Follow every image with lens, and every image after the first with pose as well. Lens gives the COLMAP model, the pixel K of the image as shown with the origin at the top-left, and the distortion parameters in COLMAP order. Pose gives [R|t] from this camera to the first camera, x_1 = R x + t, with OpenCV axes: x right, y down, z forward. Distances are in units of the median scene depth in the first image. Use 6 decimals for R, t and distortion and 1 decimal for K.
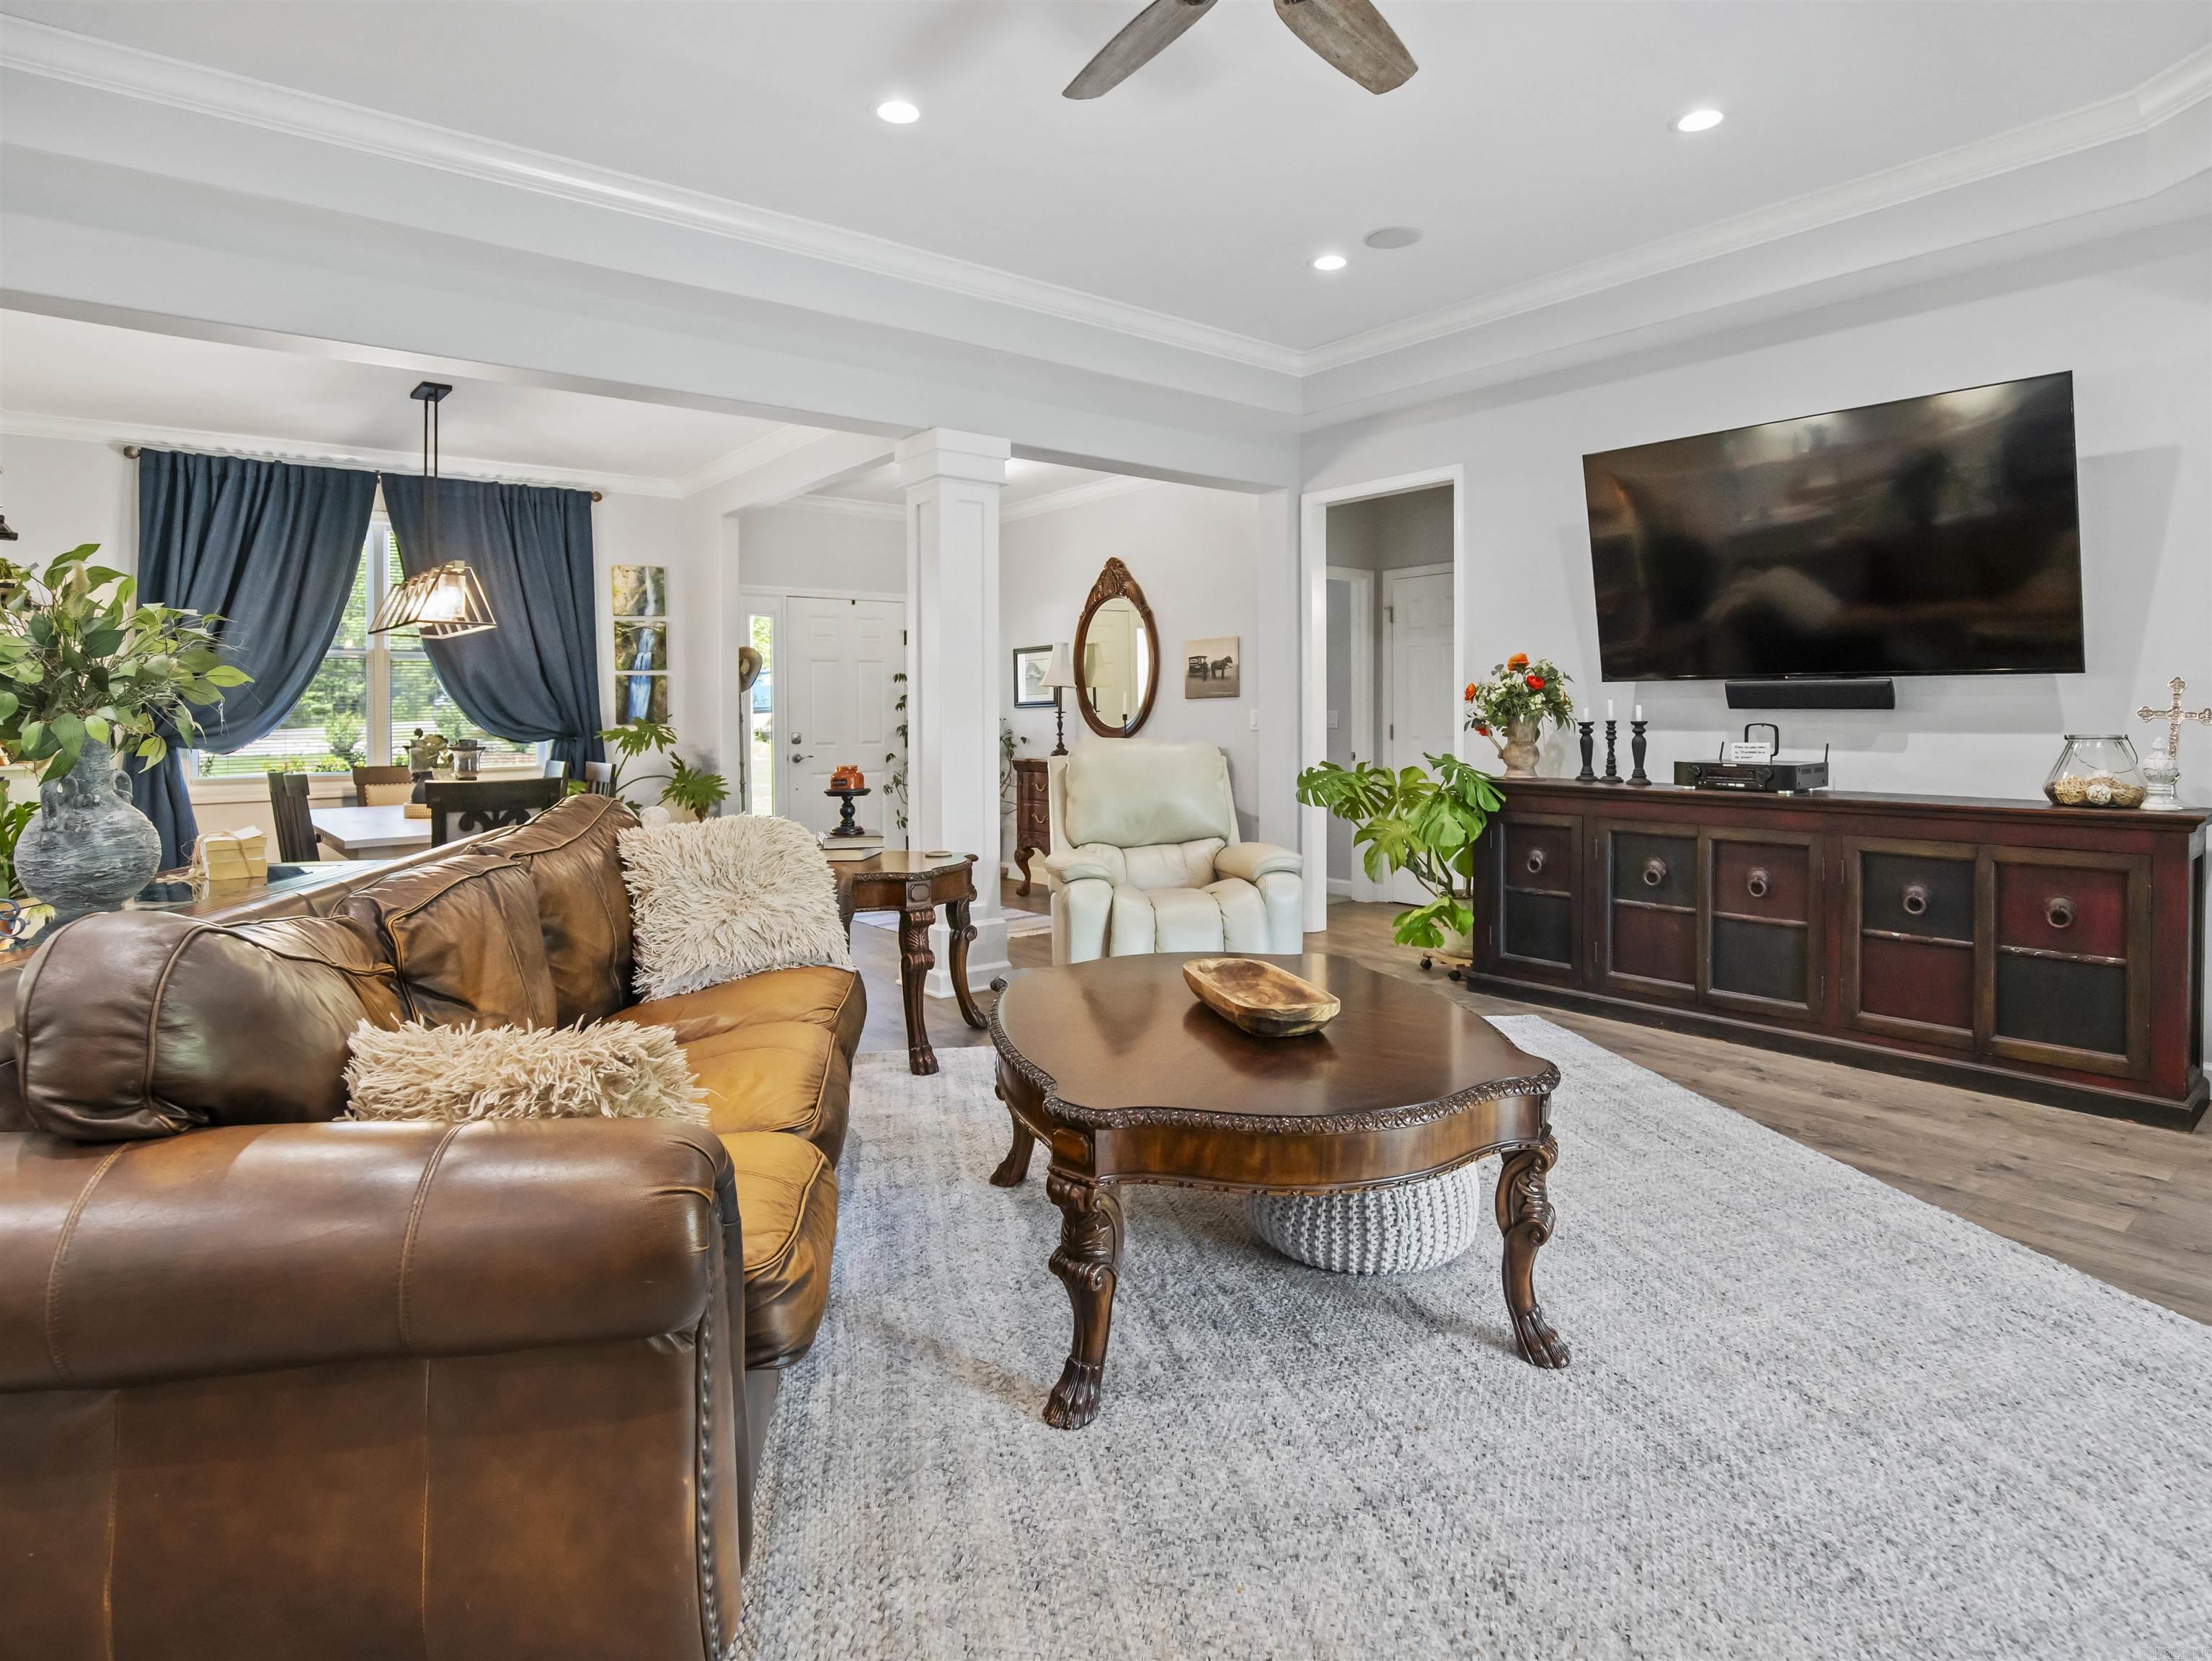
lens RADIAL K [[1219.8, 0, 1112.9], [0, 1219.8, 763.2], [0, 0, 1]] dist [-0.023475, 0.003172]
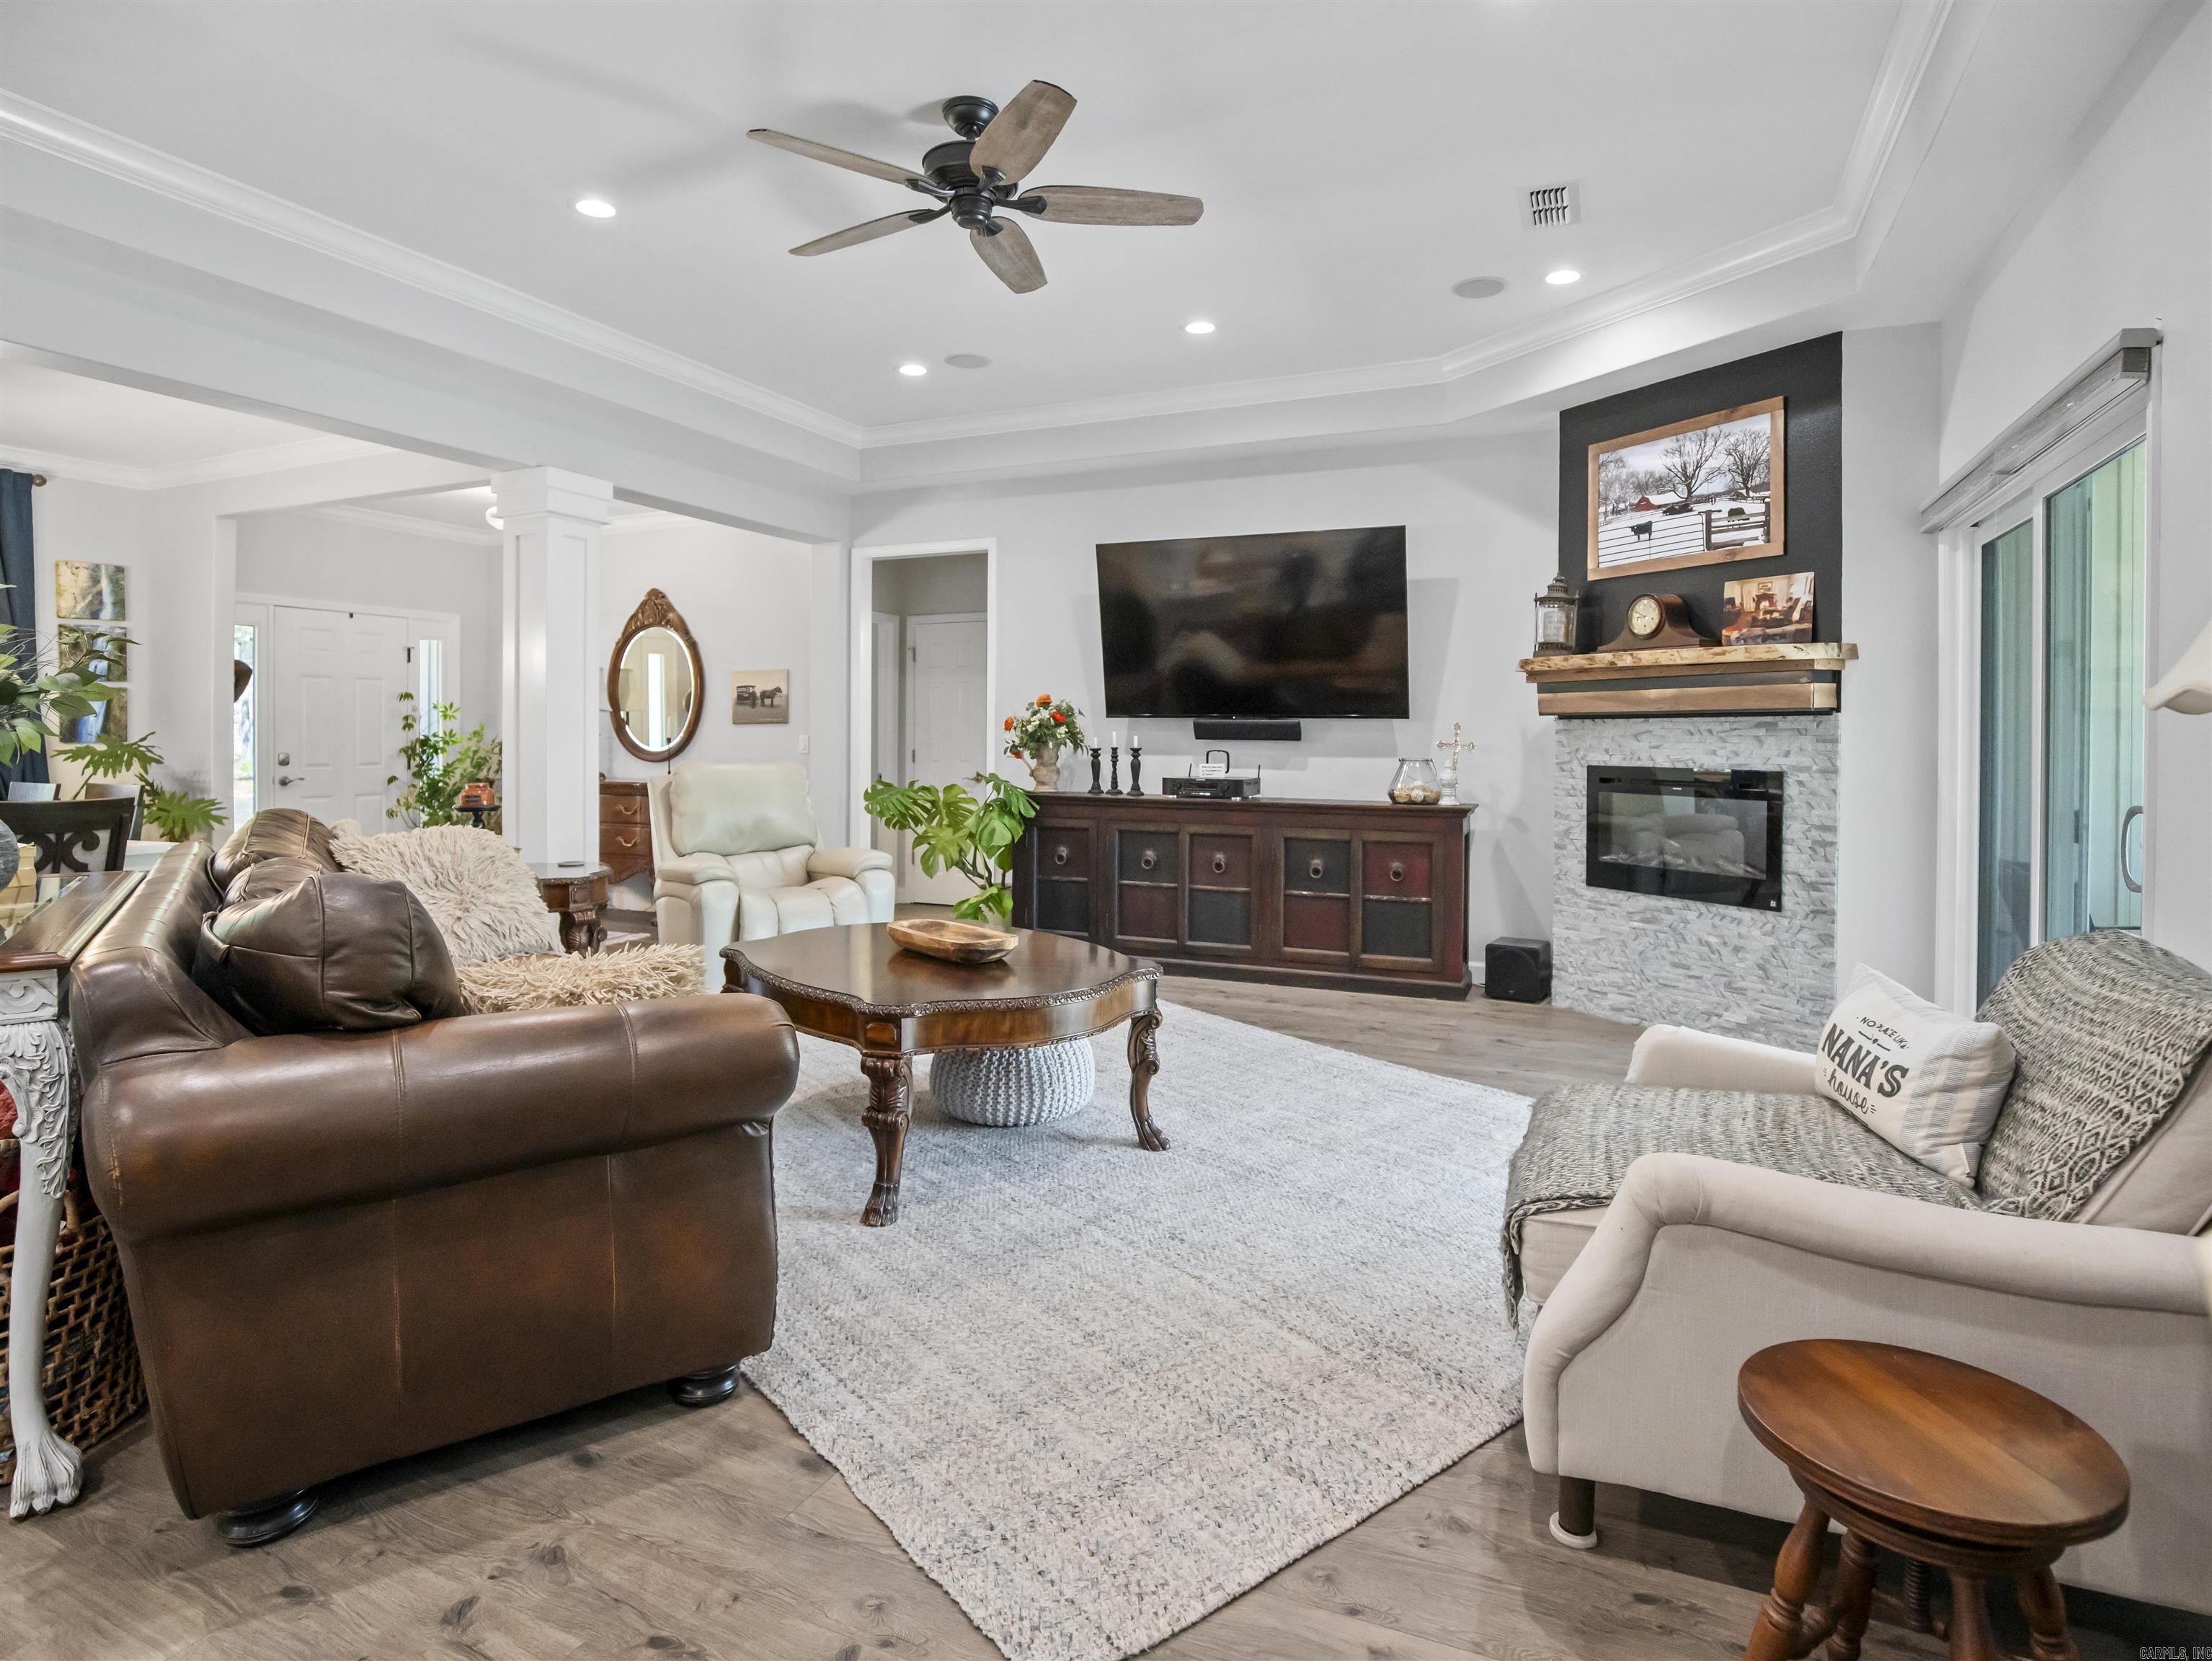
lens RADIAL K [[1217.1, 0, 1106.0], [0, 1217.1, 830.5], [0, 0, 1]] dist [-0.005430, -0.000703]
pose [[0.894609, -0.021320, 0.446341, -0.205085], [0.006403, 0.999370, 0.034901, 0.009845], [-0.446804, -0.028365, 0.894182, -0.196423]]
